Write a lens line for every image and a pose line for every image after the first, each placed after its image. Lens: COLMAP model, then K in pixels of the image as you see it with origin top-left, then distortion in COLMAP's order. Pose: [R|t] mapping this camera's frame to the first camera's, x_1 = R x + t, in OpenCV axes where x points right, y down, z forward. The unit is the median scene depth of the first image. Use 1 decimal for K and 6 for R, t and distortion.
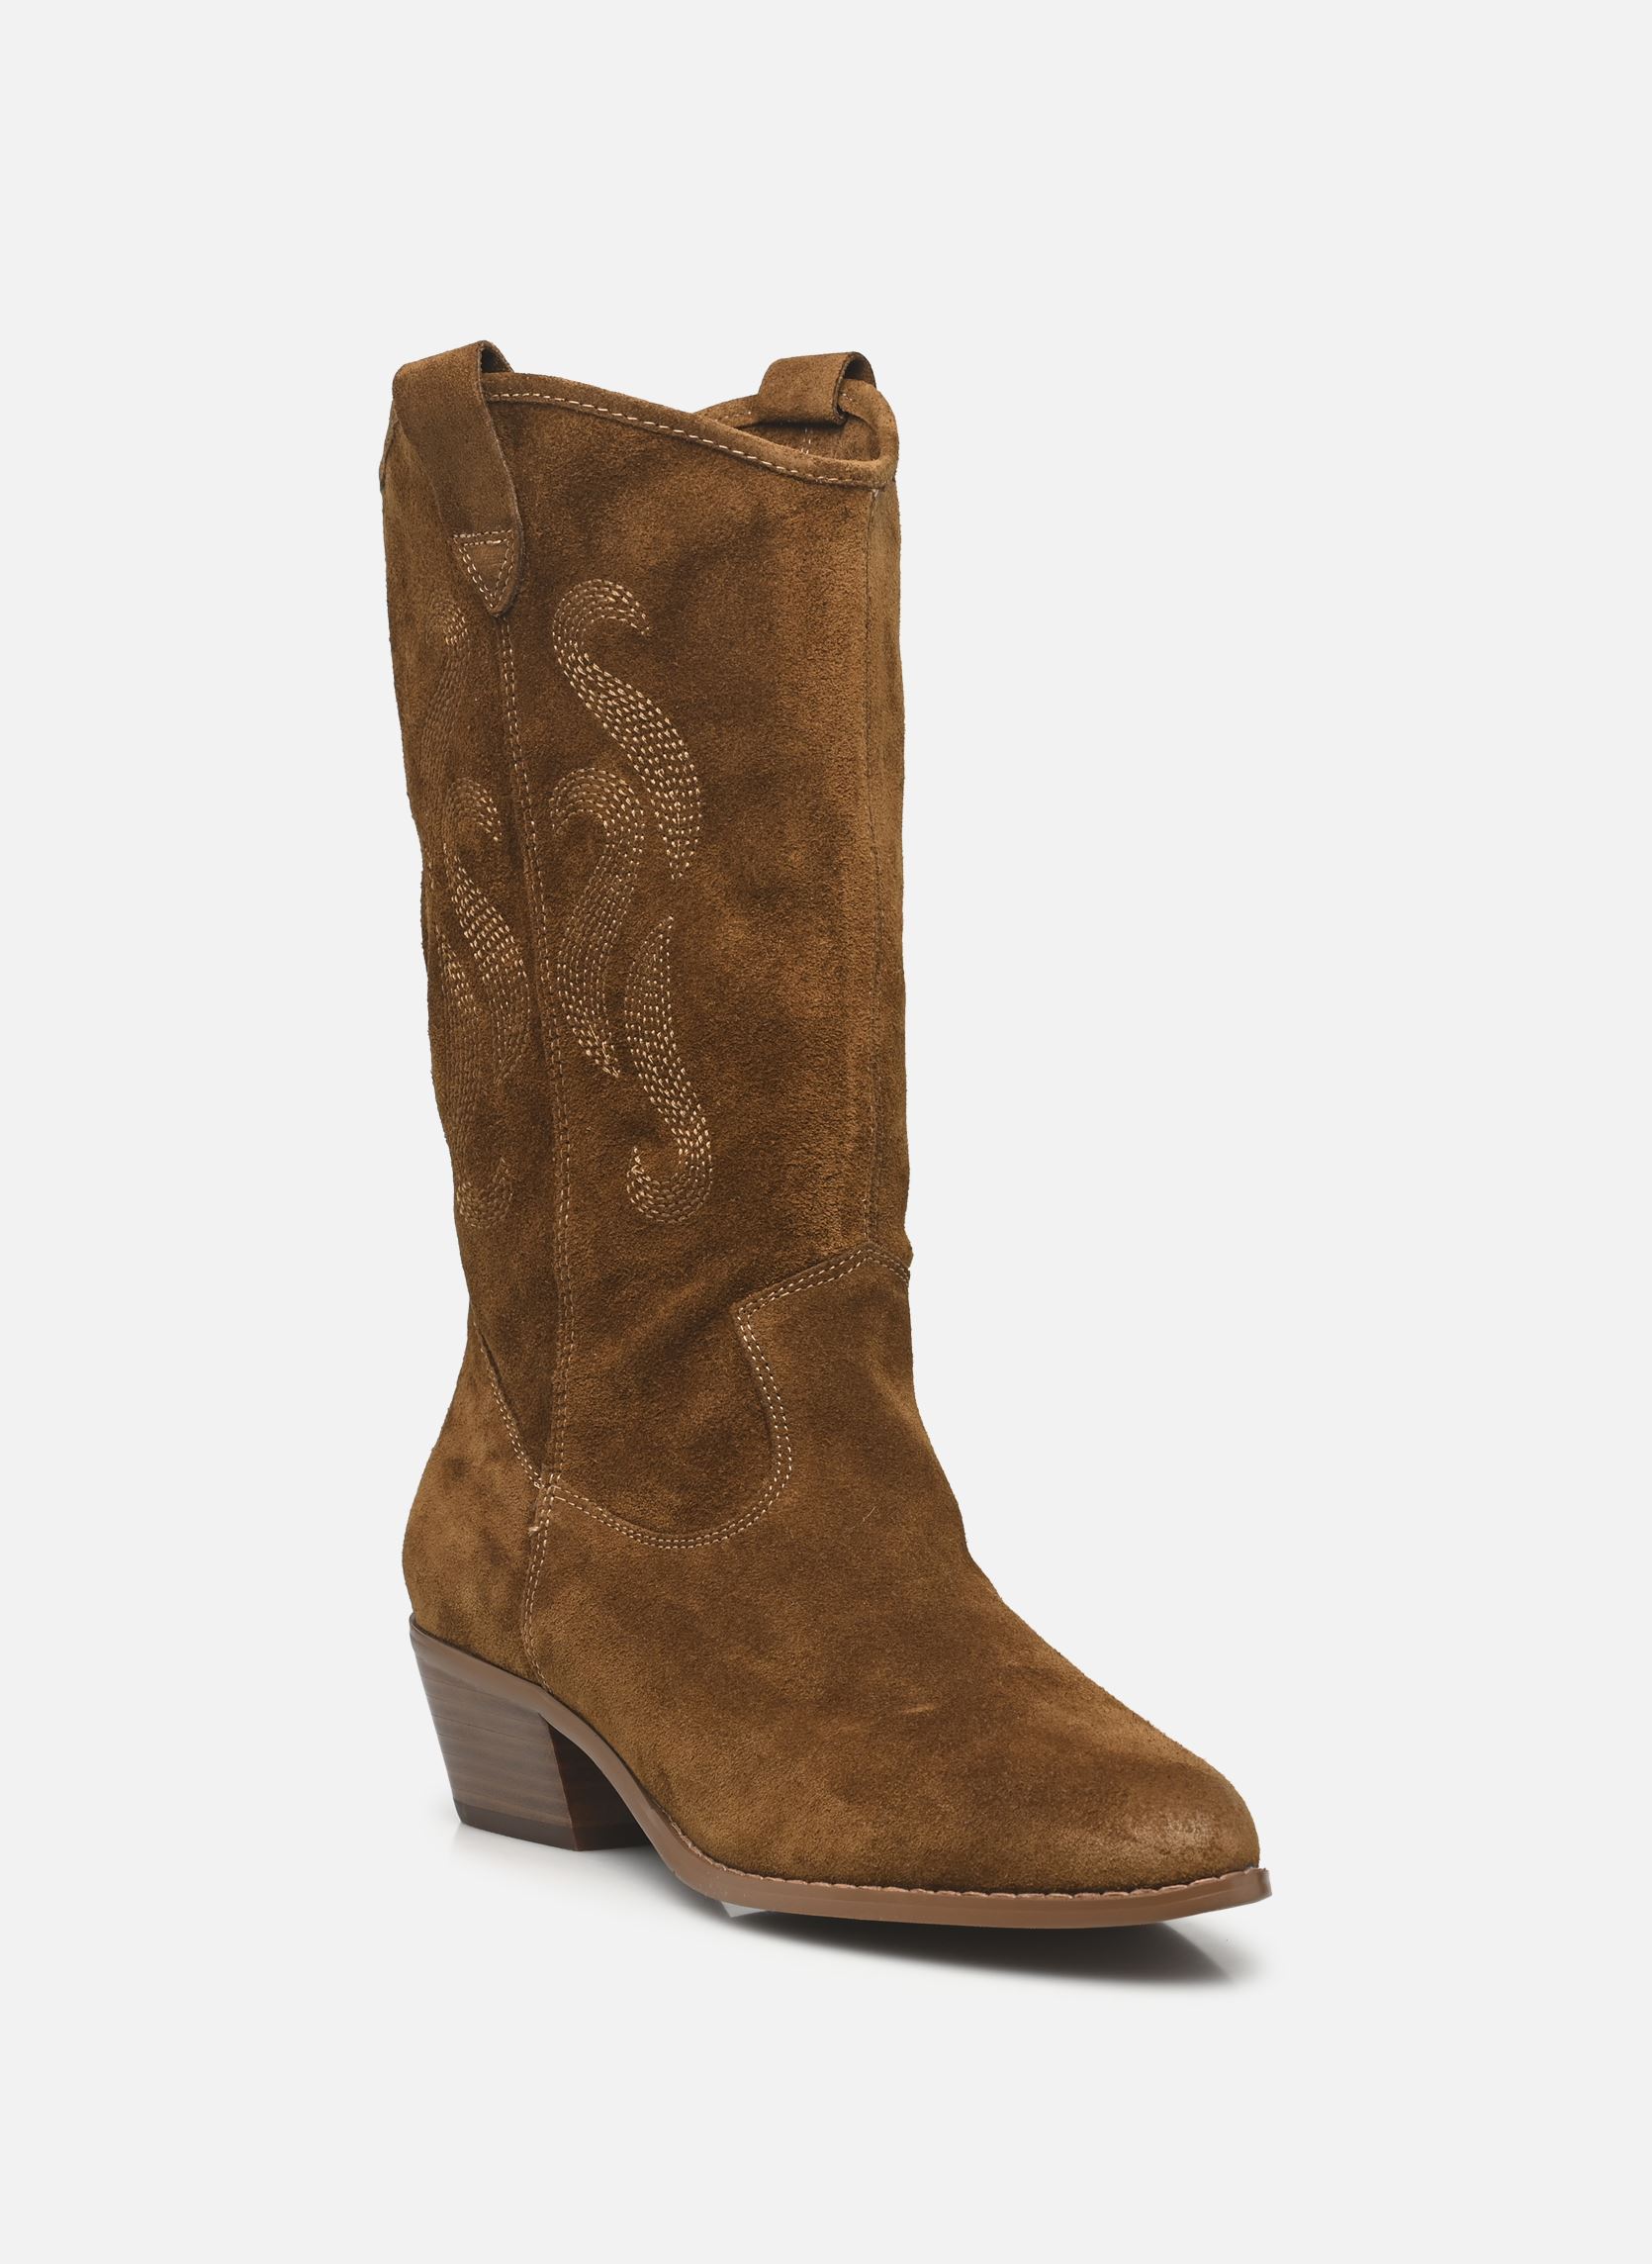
lens RADIAL K [[8504.6, 0, 825.1], [0, 8504.6, 1122.7], [0, 0, 1]] dist [-0.638887, 0.000000]
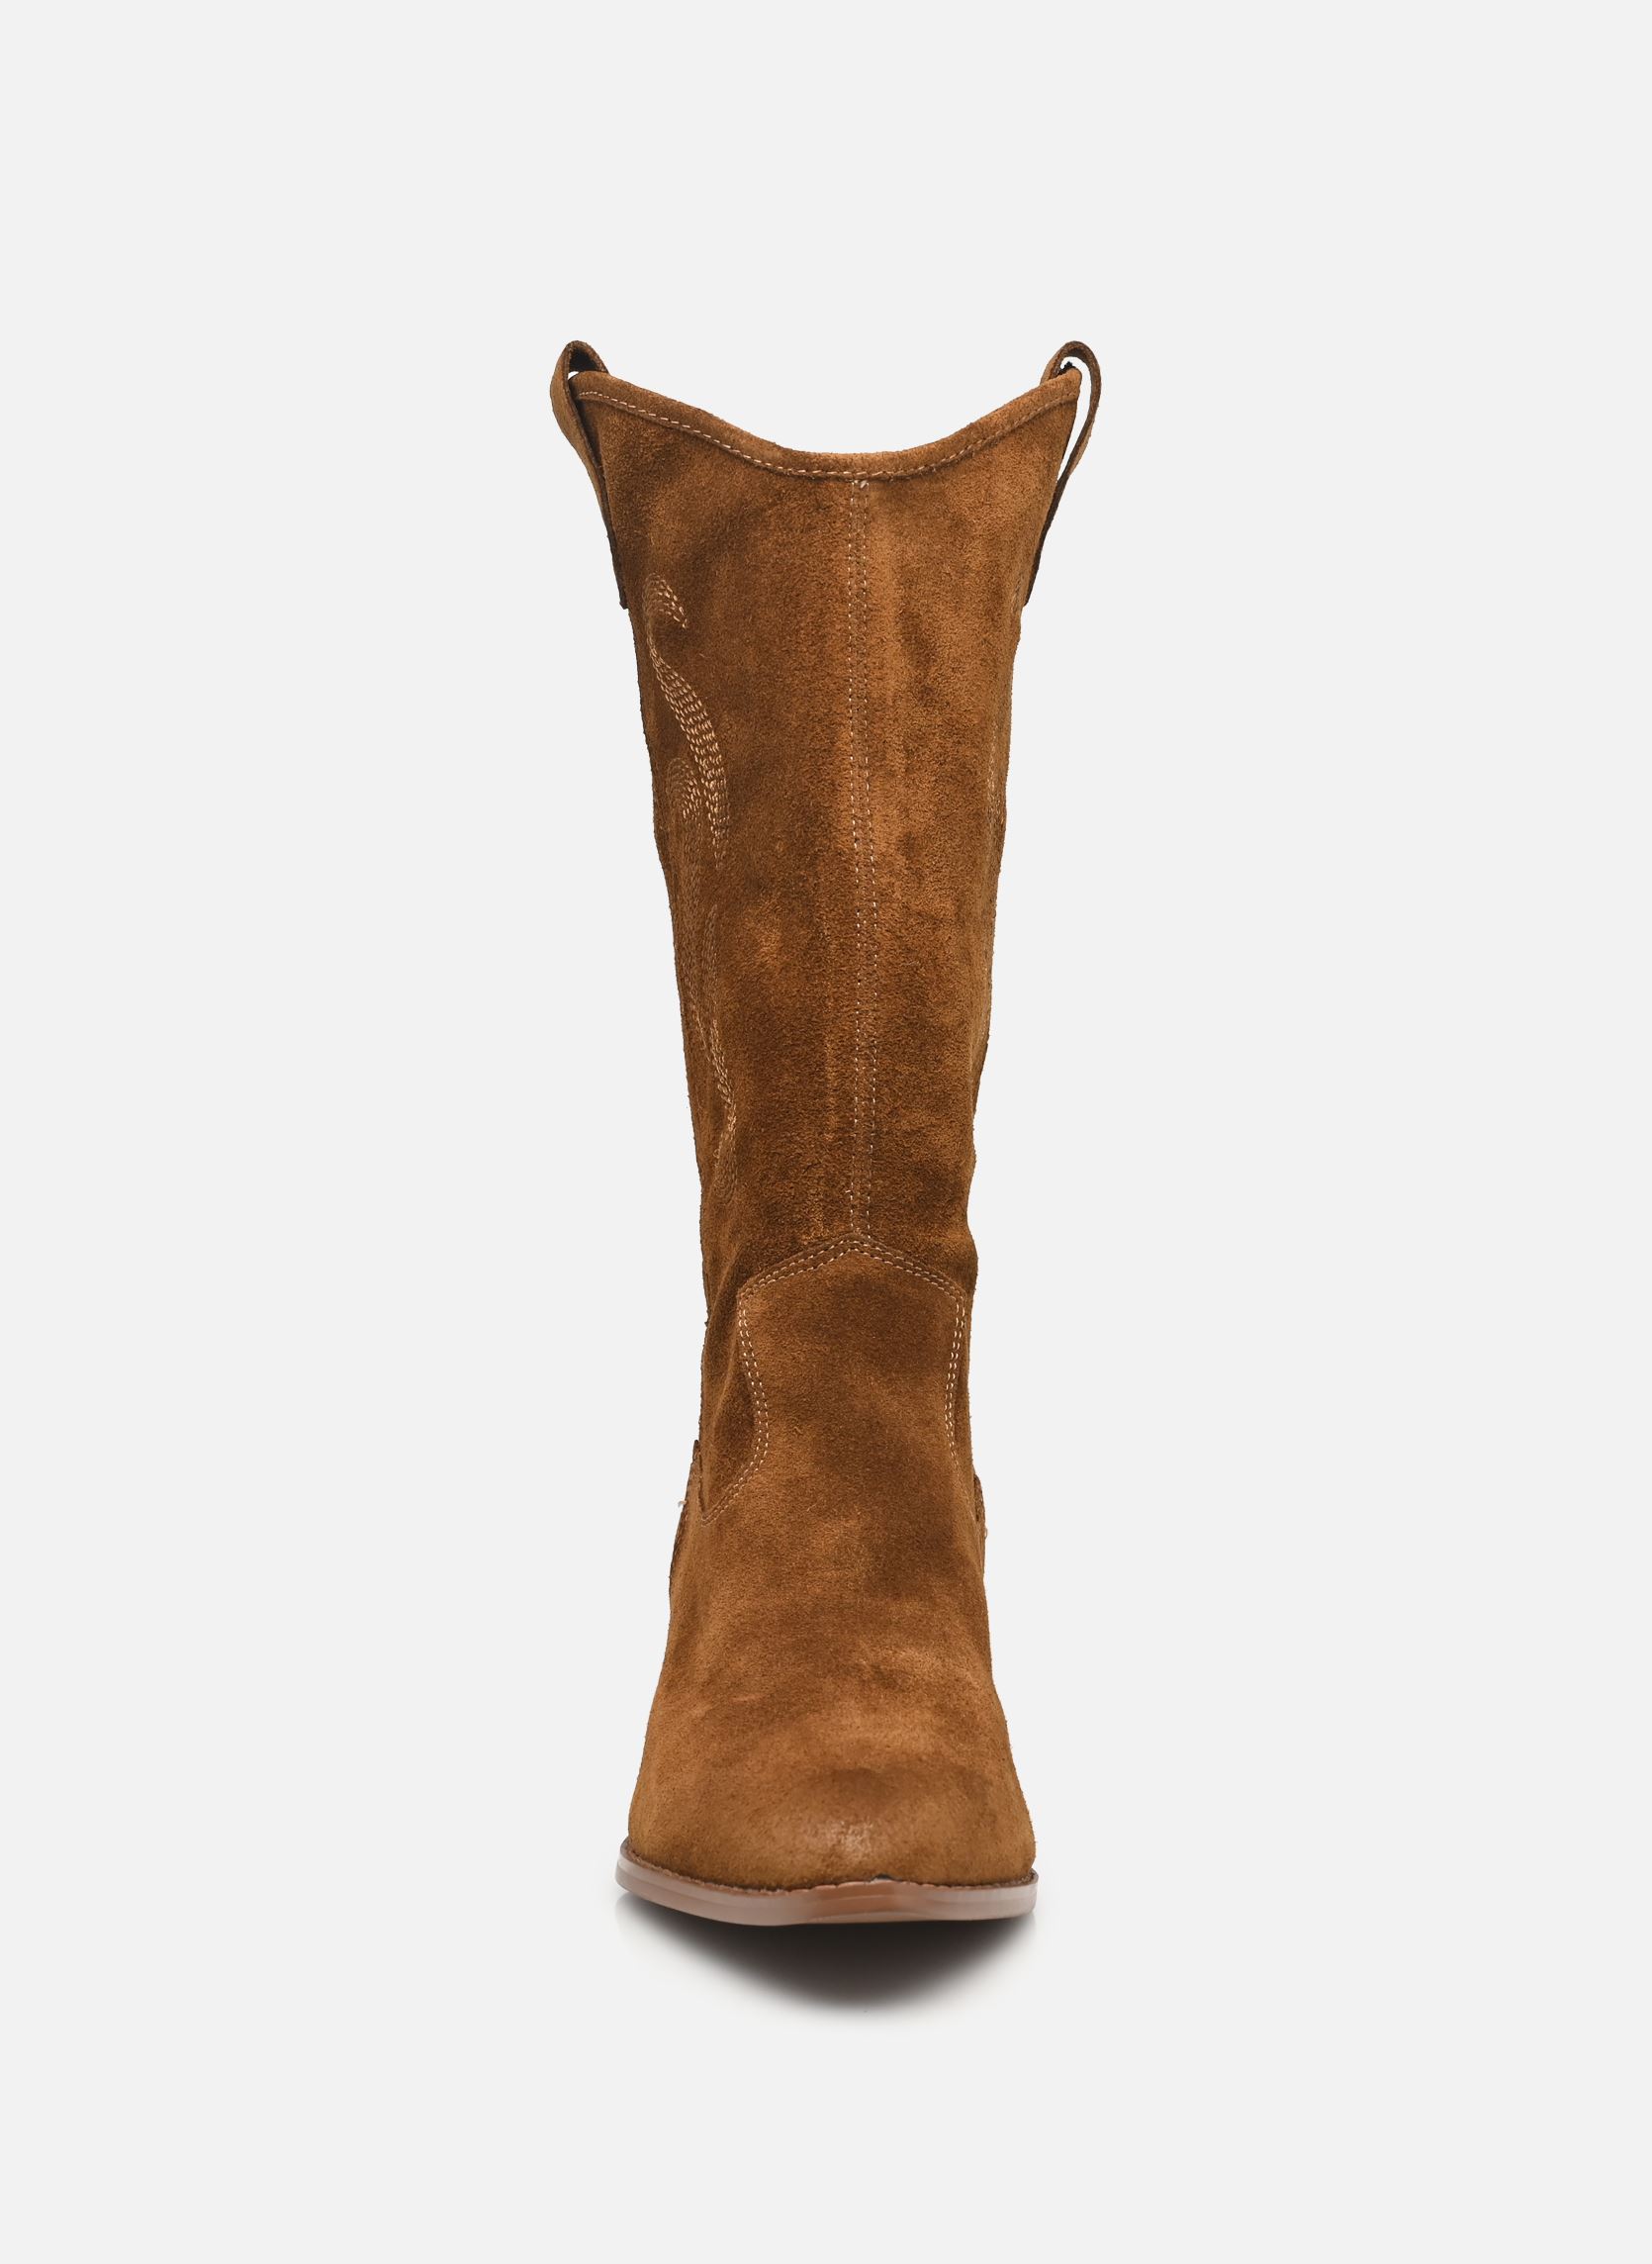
lens RADIAL K [[8504.6, 0, 826.3], [0, 8504.6, 1132.4], [0, 0, 1]] dist [-0.638887, 0.000000]
pose [[0.776248, 0.033113, -0.629558, 0.633225], [-0.034143, 0.999362, 0.010464, -0.008197], [0.629503, 0.013373, 0.776883, 0.221653]]
